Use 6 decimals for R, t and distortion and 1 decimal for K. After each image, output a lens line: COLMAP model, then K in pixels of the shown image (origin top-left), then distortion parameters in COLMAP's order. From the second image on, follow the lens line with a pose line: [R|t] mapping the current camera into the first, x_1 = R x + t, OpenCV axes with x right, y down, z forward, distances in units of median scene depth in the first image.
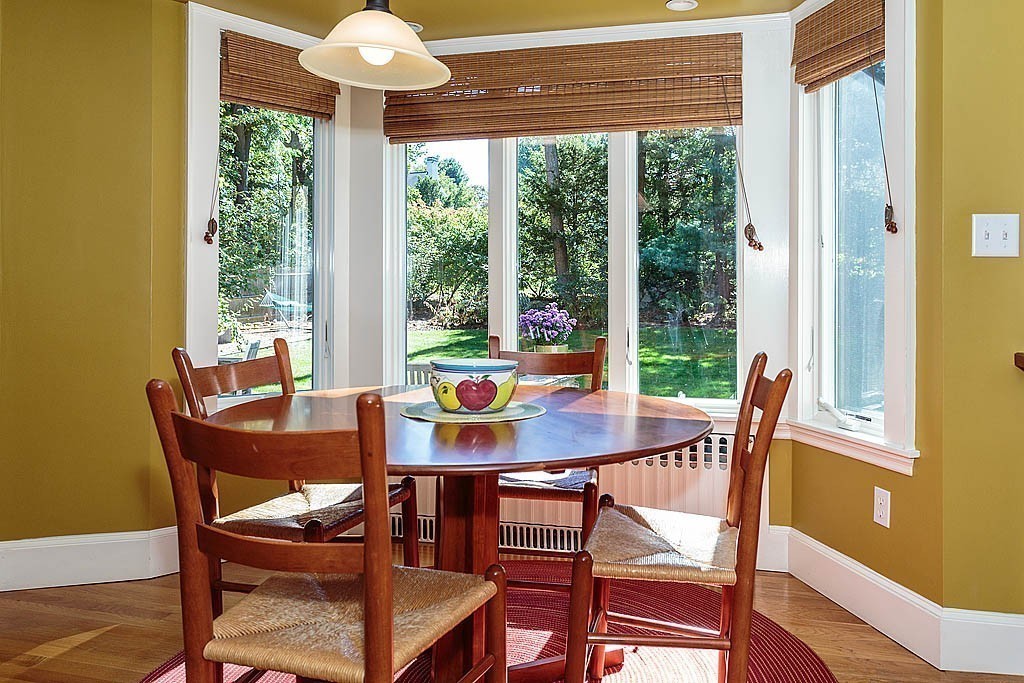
lens RADIAL K [[850.3, 0, 512.3], [0, 850.3, 298.4], [0, 0, 1]] dist [0.005814, 0.002600]
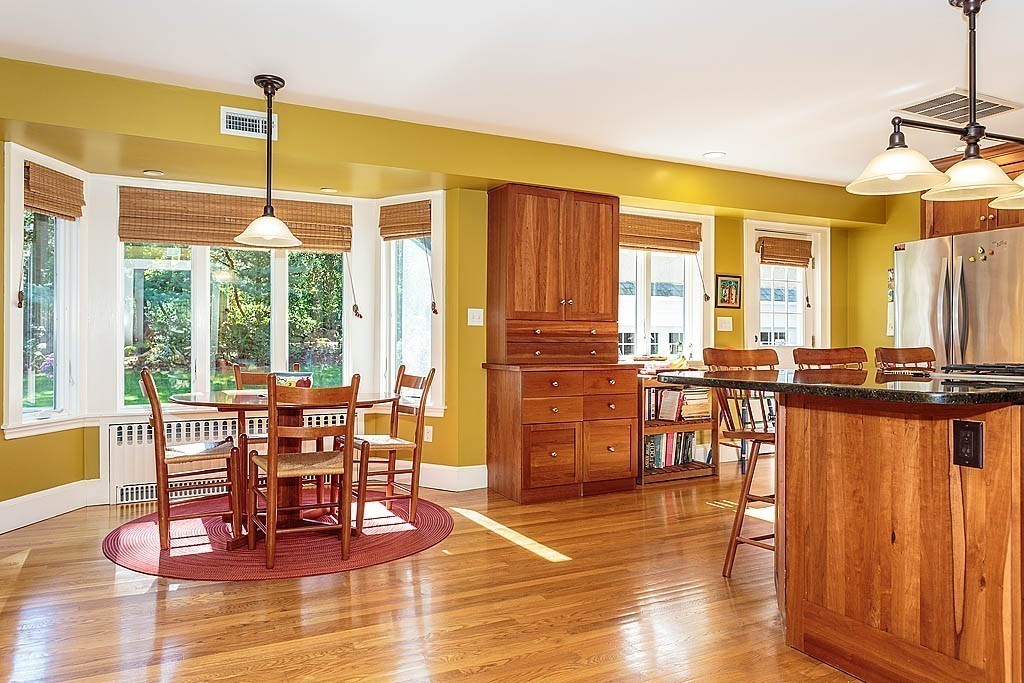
lens RADIAL K [[720.9, 0, 534.5], [0, 720.9, 343.9], [0, 0, 1]] dist [-0.005862, -0.000741]
pose [[0.744486, -0.005999, 0.667611, -0.525457], [0.002957, 0.999979, 0.005688, -0.005059], [-0.667632, -0.002261, 0.744488, -0.513402]]
